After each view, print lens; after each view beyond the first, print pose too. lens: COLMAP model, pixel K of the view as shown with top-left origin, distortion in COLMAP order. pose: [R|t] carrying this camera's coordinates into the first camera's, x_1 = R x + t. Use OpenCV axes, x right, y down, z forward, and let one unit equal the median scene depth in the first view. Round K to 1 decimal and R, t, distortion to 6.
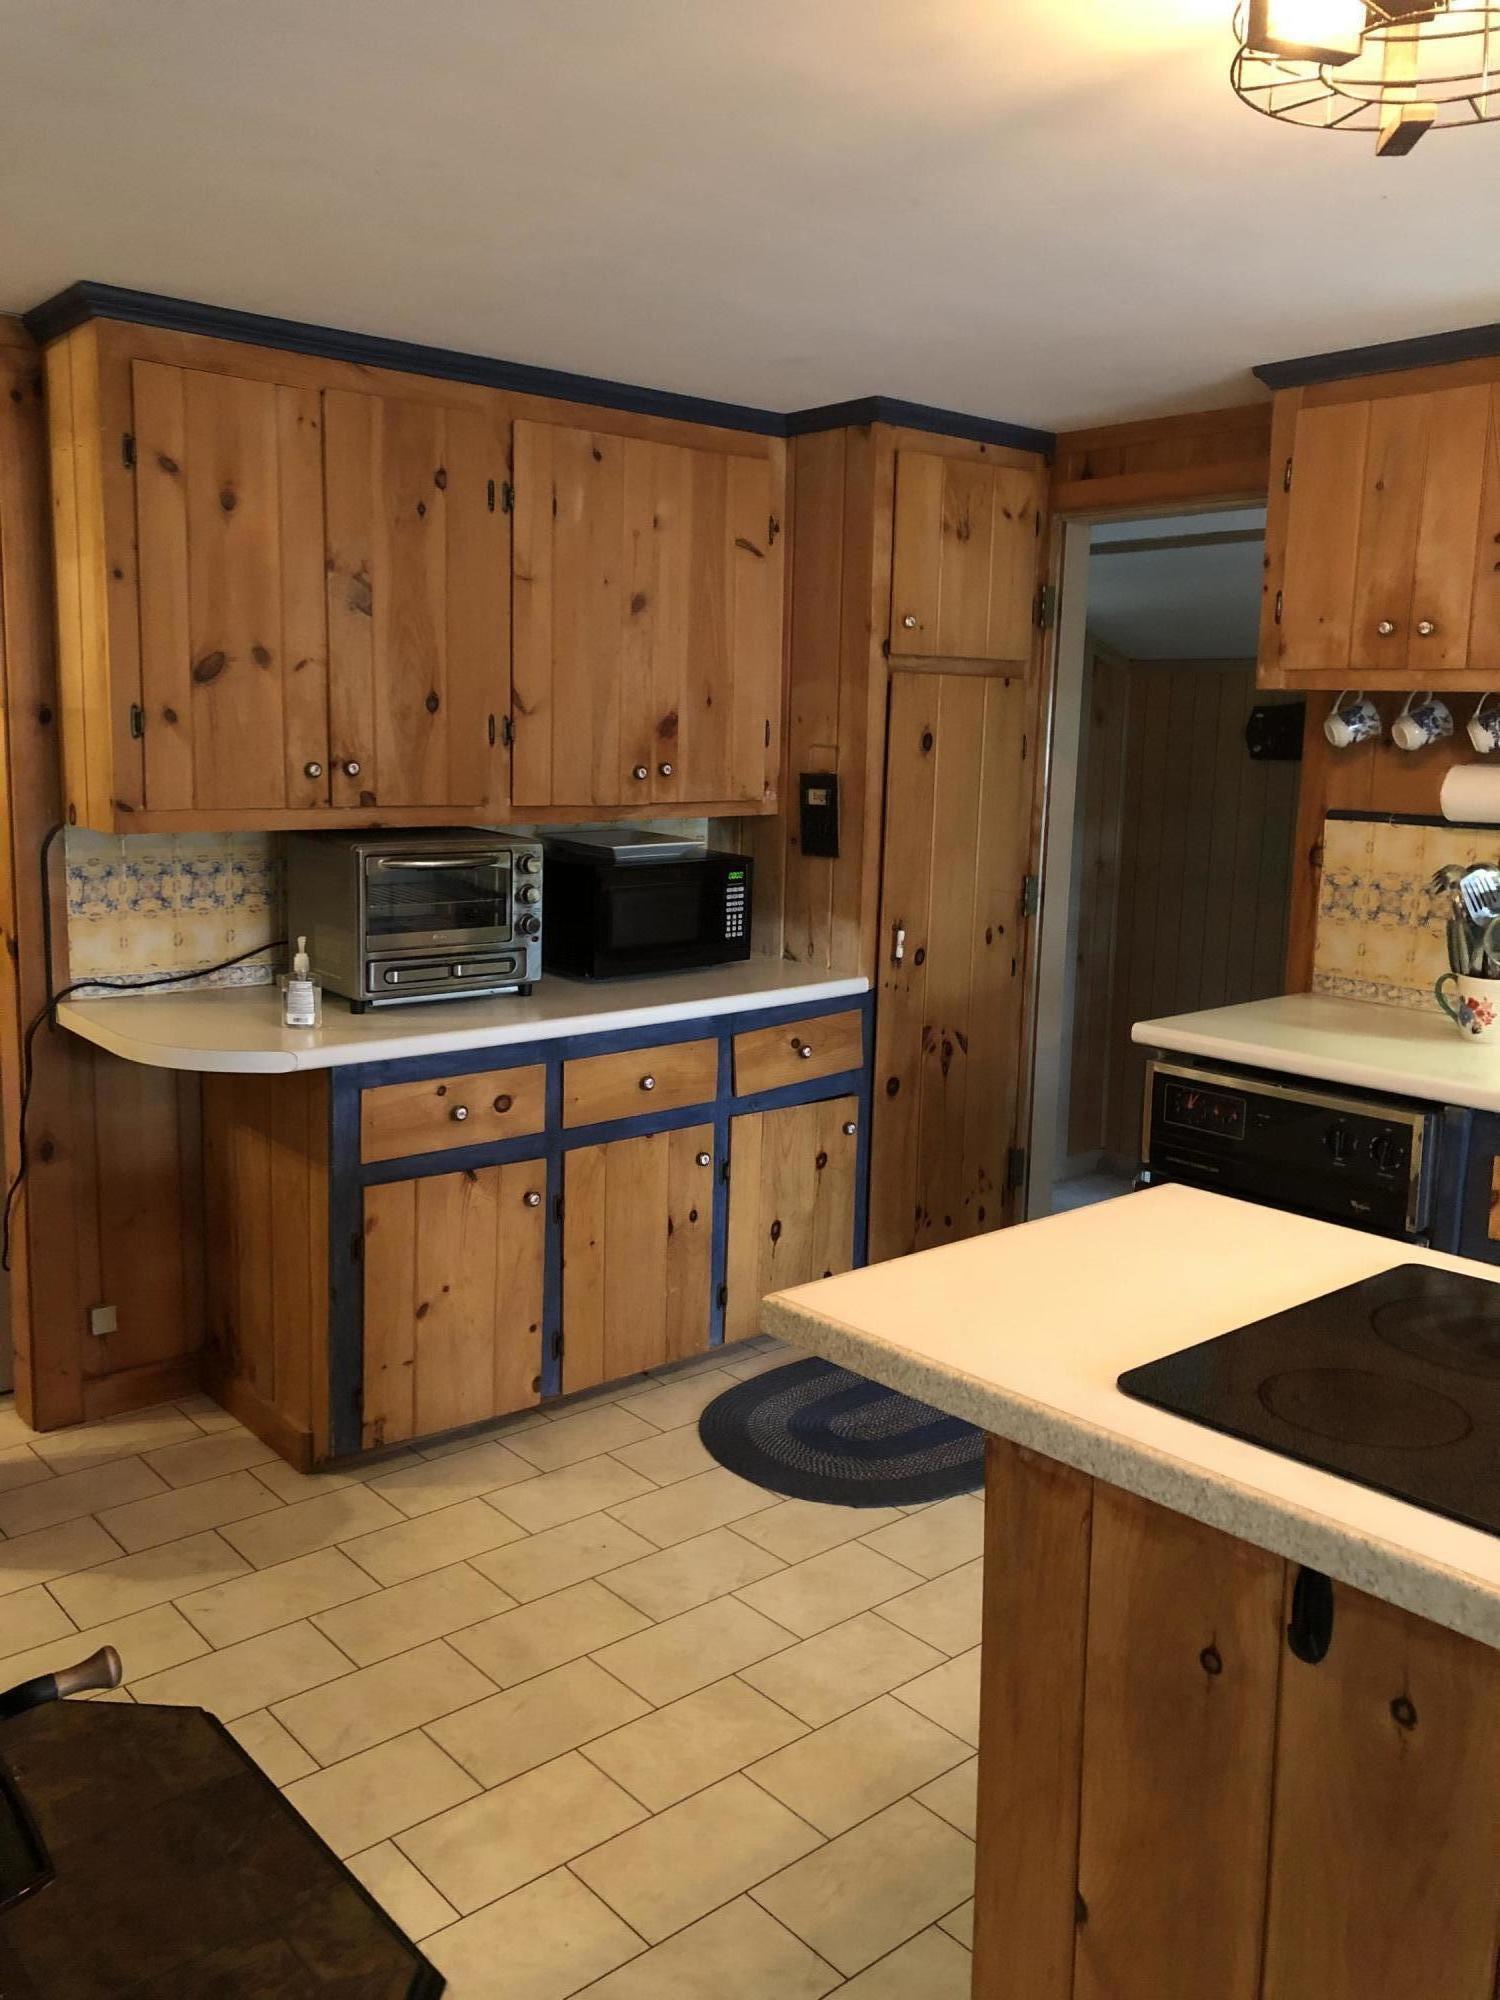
lens RADIAL K [[1622.9, 0, 747.5], [0, 1622.9, 985.0], [0, 0, 1]] dist [0.002292, 0.006131]
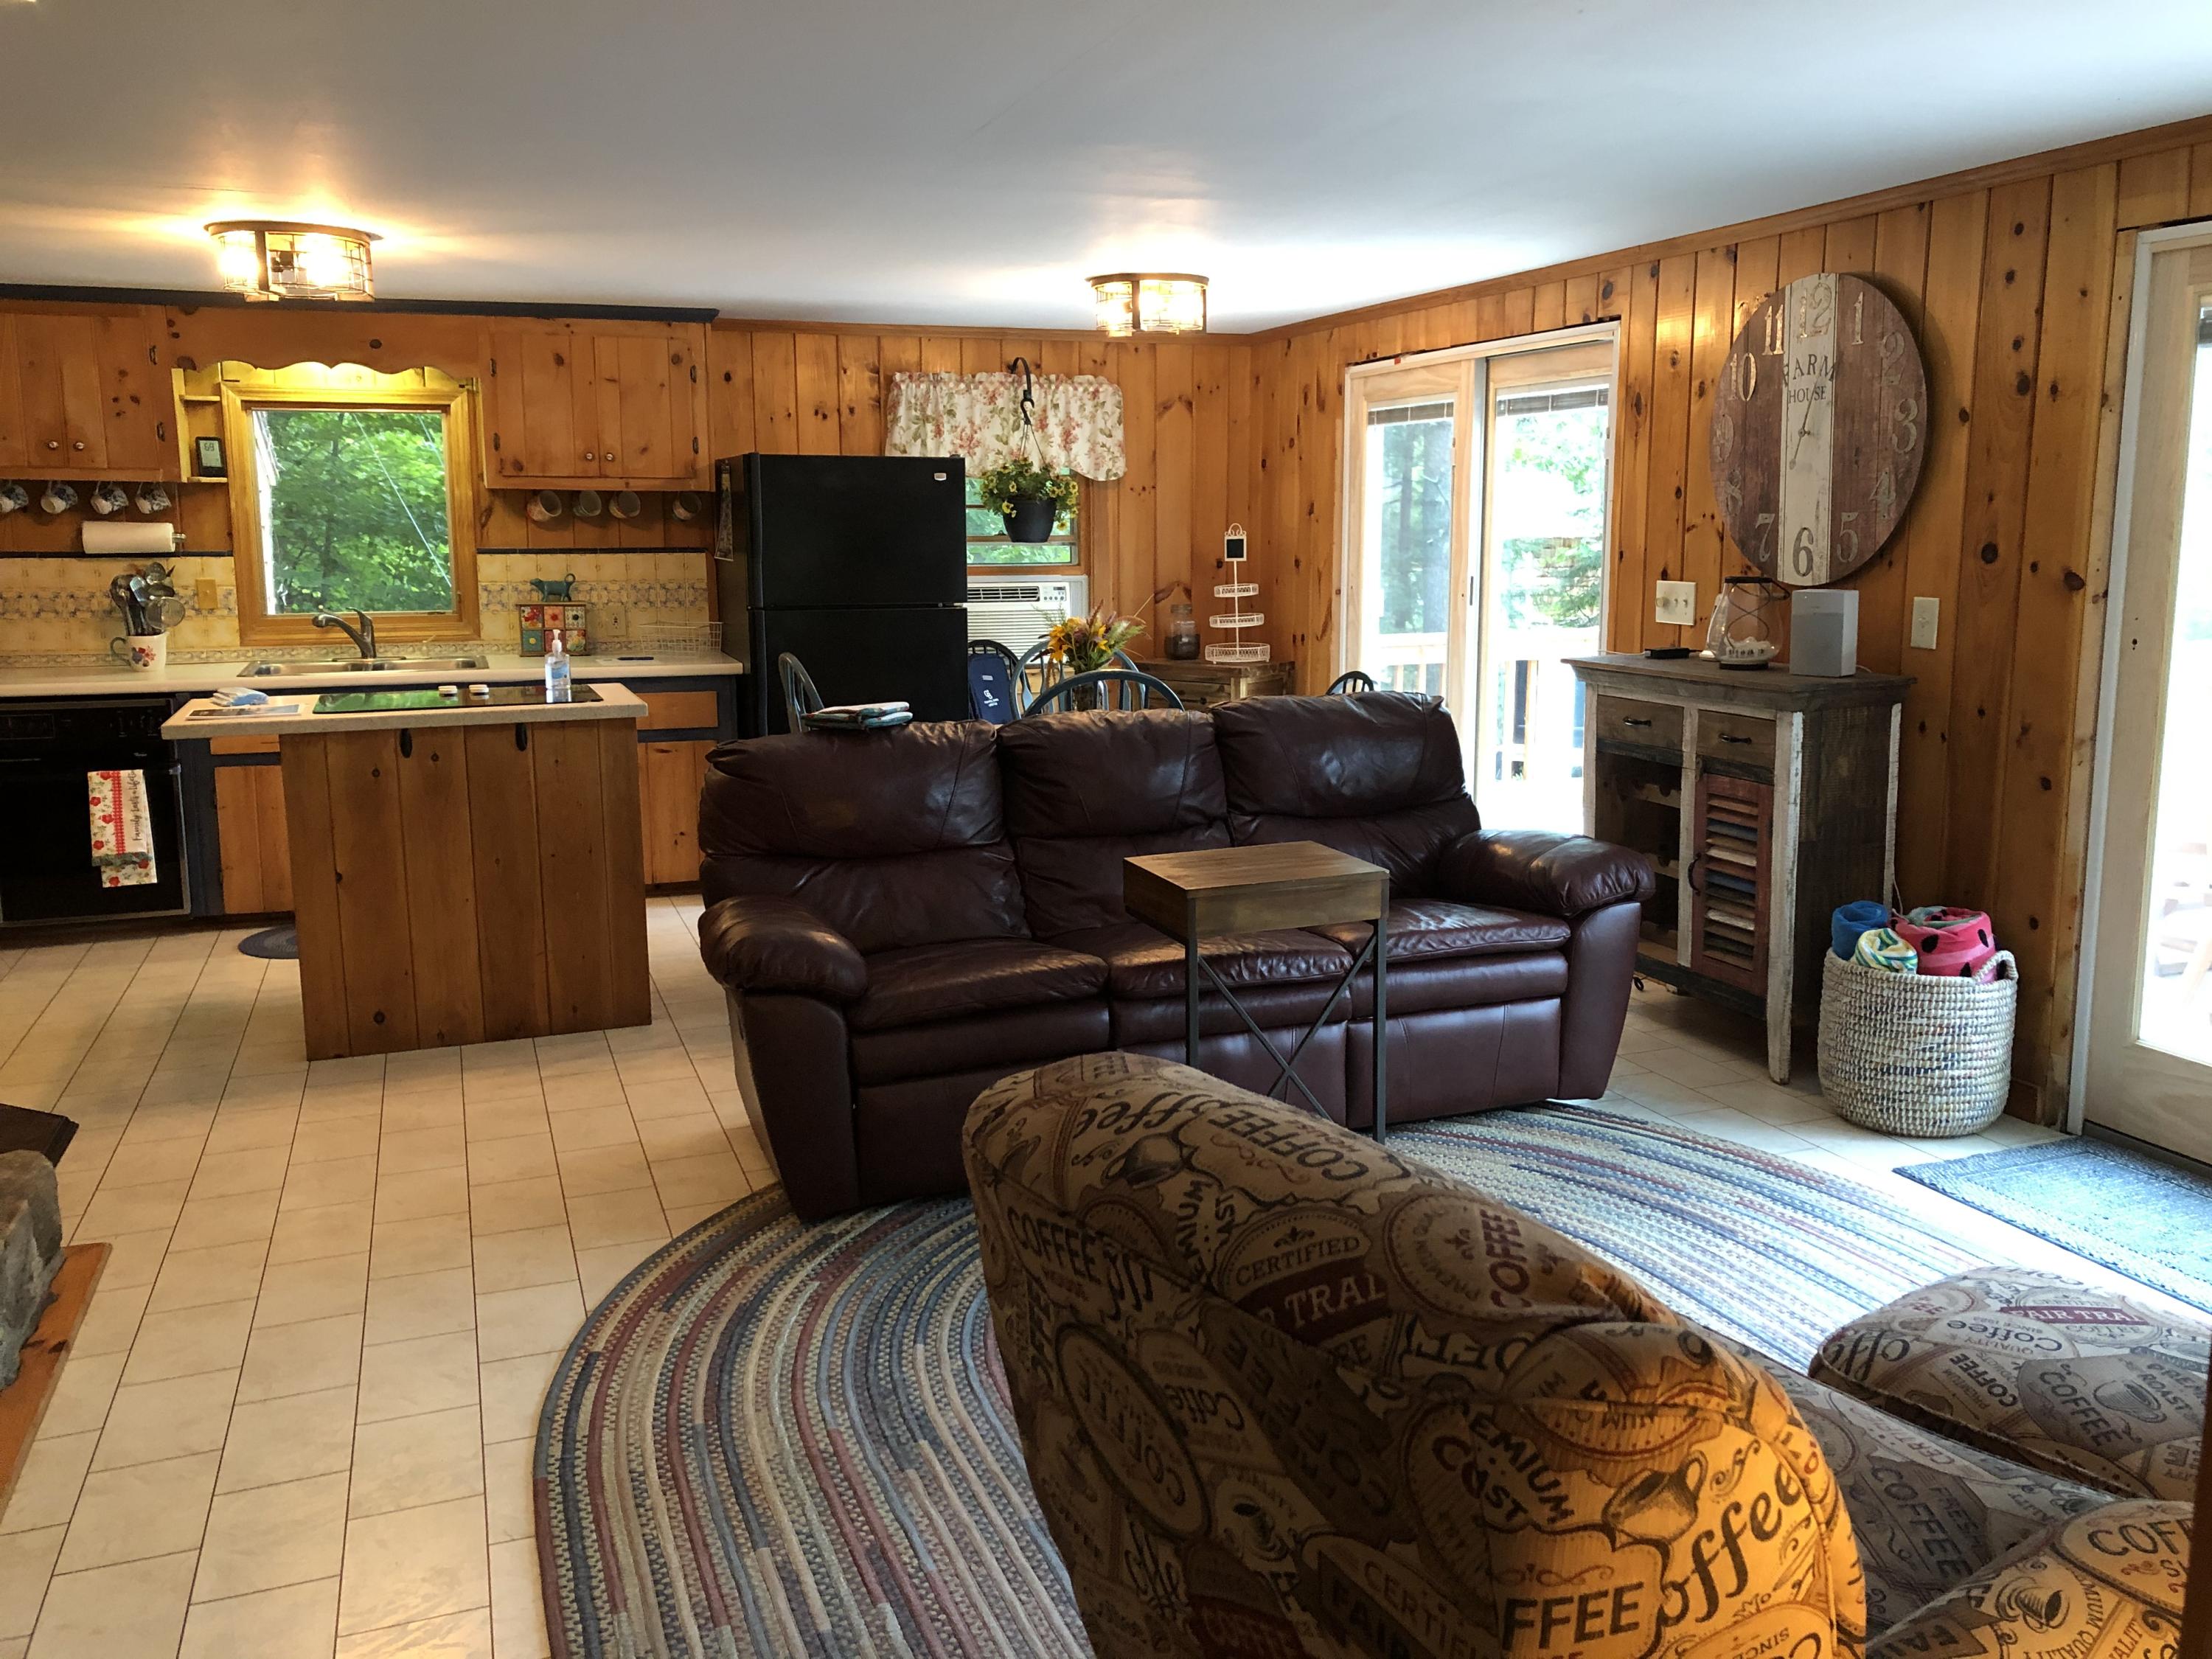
lens RADIAL K [[1794.9, 0, 1101.5], [0, 1794.9, 826.7], [0, 0, 1]] dist [0.002292, 0.006131]
pose [[0.340517, -0.182481, 0.922361, -1.102713], [0.154426, 0.978518, 0.136580, 0.097111], [-0.927470, 0.095929, 0.361382, -0.729950]]
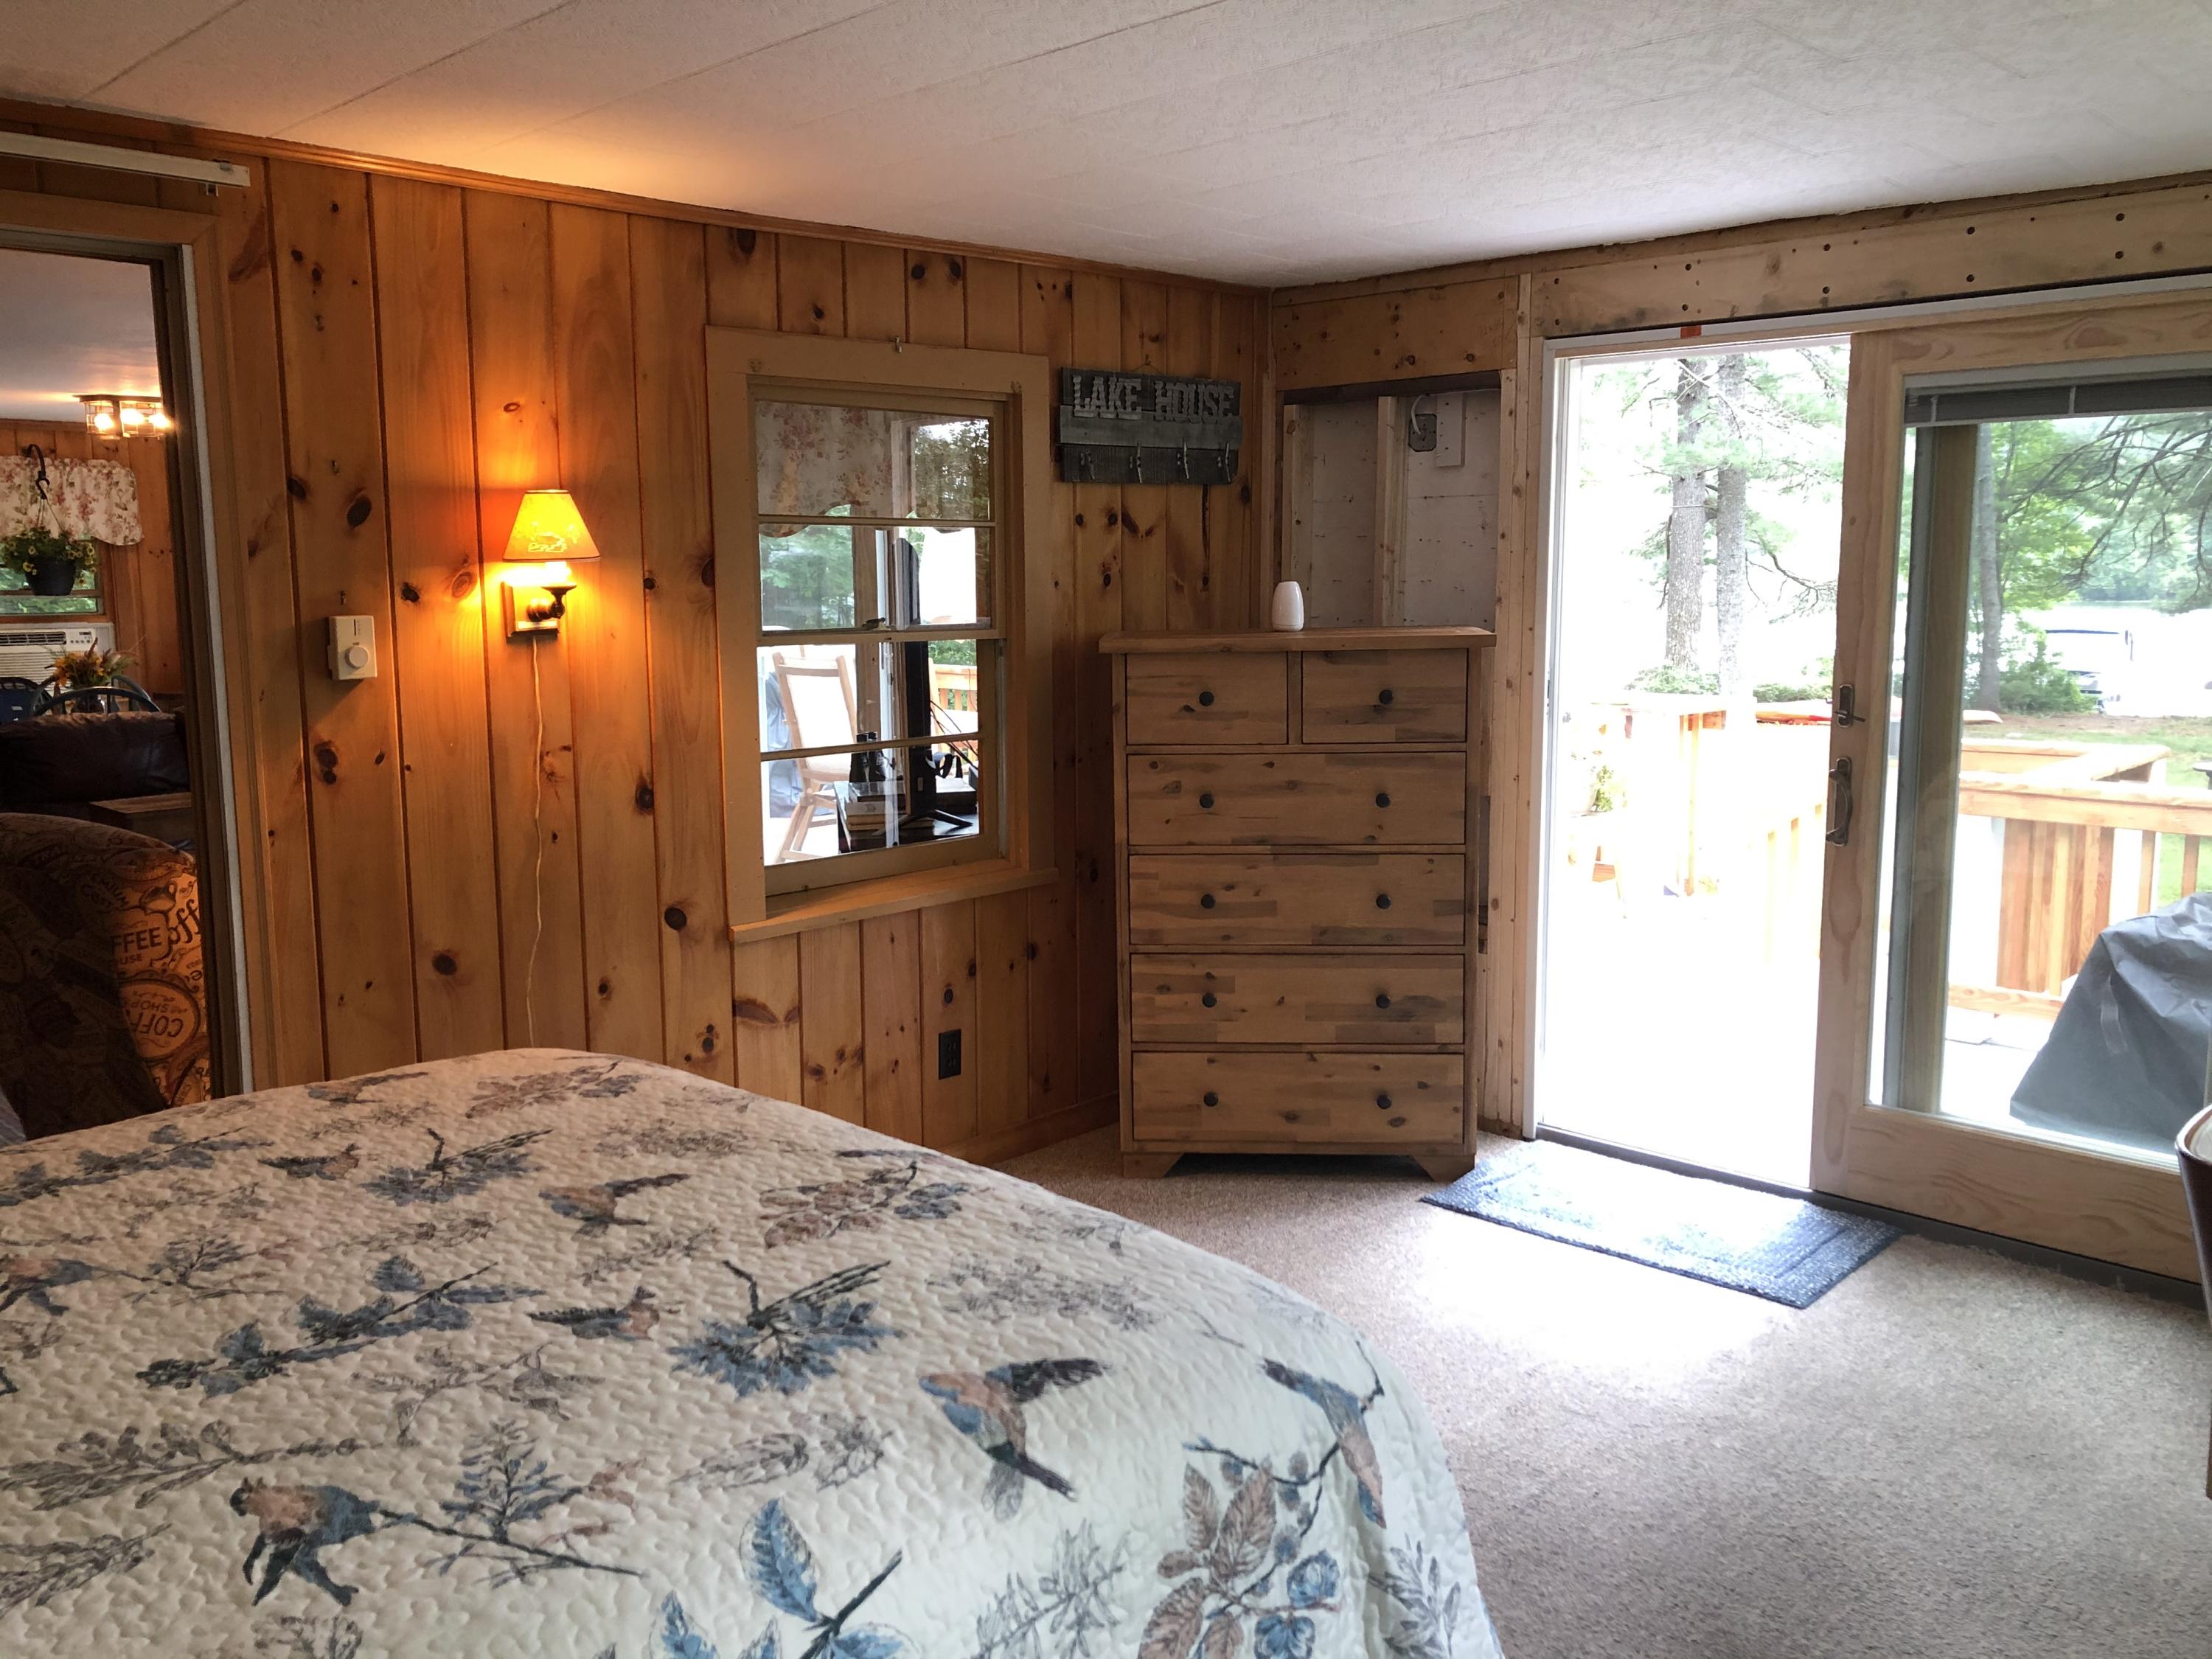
lens RADIAL K [[1794.9, 0, 1112.9], [0, 1794.9, 820.1], [0, 0, 1]] dist [0.002292, 0.006131]
pose [[-0.103093, -0.159088, 0.981867, -1.899059], [0.146804, 0.973883, 0.173208, 0.137702], [-0.983779, 0.161998, -0.077046, -1.186937]]
